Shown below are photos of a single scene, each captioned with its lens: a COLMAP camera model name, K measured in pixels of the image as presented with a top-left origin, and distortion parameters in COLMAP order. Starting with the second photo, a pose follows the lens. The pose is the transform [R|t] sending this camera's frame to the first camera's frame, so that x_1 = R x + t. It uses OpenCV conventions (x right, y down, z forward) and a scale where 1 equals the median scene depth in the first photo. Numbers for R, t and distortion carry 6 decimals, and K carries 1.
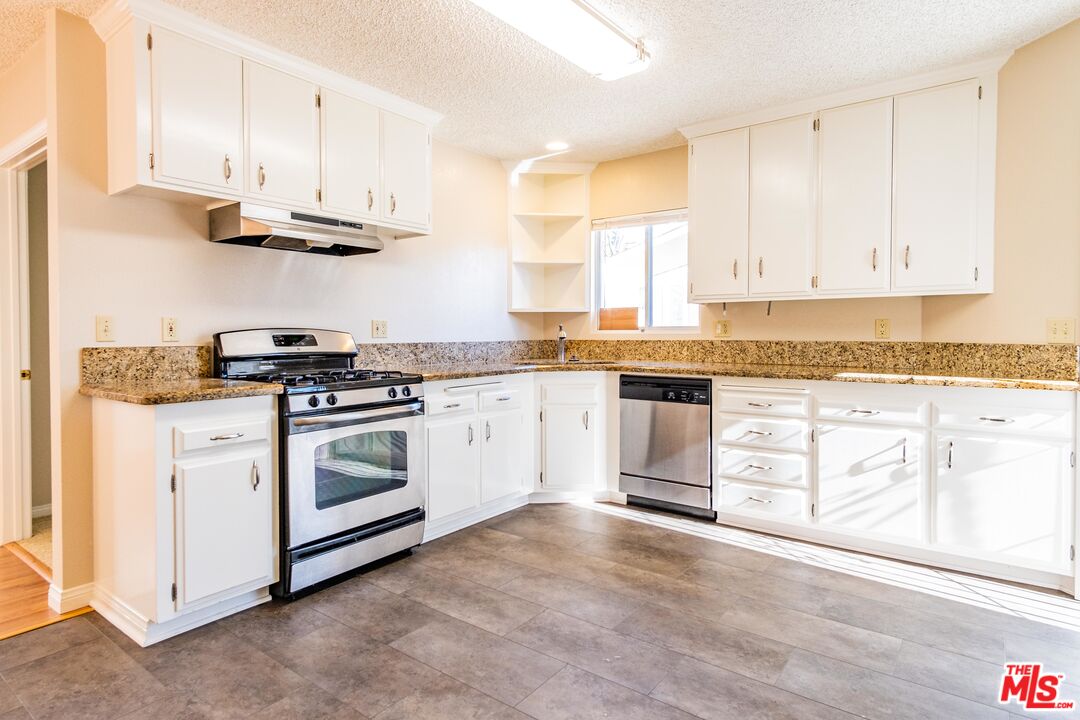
lens RADIAL K [[588.8, 0, 531.3], [0, 588.8, 346.1], [0, 0, 1]] dist [0.003280, 0.001583]
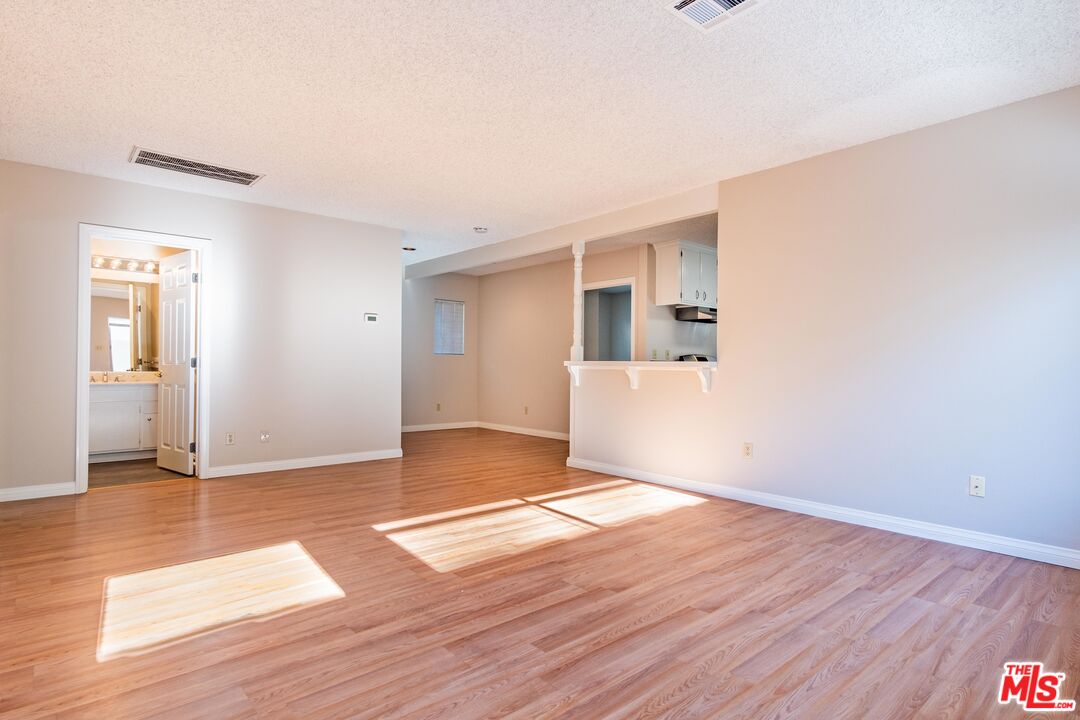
lens RADIAL K [[569.9, 0, 540.0], [0, 569.9, 360.0], [0, 0, 1]] dist [0.004132, 0.001537]
pose [[0.980212, 0.002659, -0.197931, -0.576791], [-0.008567, 0.999543, -0.028997, 0.066532], [0.197764, 0.030119, 0.979787, -1.420363]]
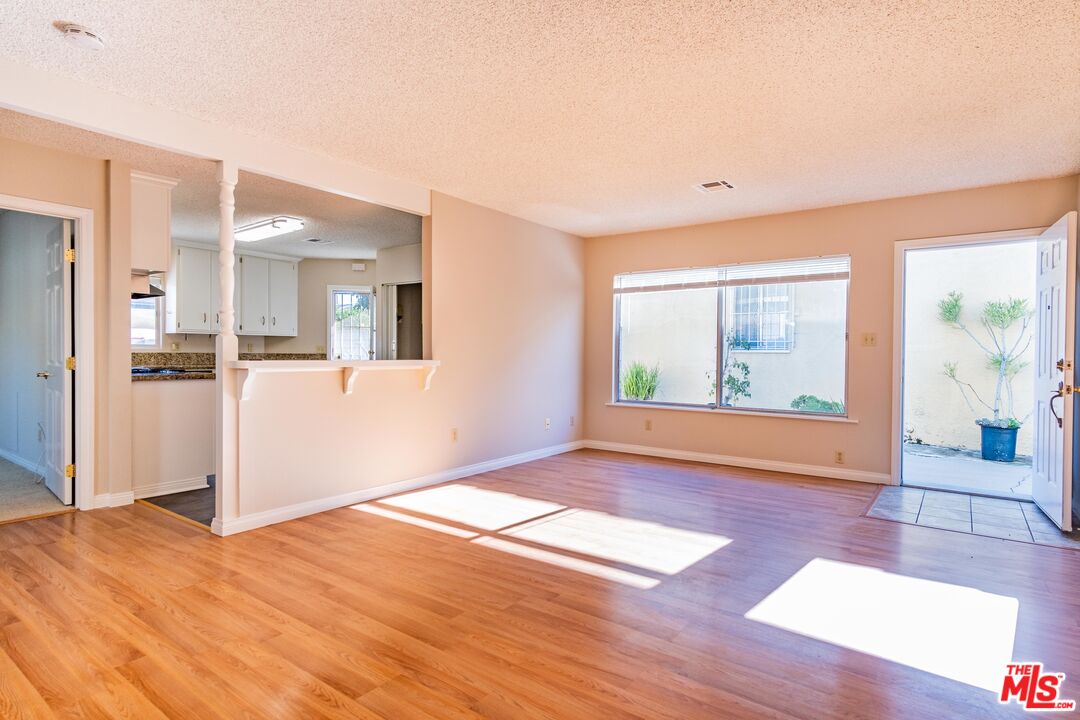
lens RADIAL K [[579.8, 0, 540.9], [0, 579.8, 352.0], [0, 0, 1]] dist [0.003665, 0.000811]
pose [[-0.022032, 0.003108, 0.999752, -2.037854], [0.015446, 0.999877, -0.002768, 0.014239], [-0.999638, 0.015381, -0.022077, -0.142500]]
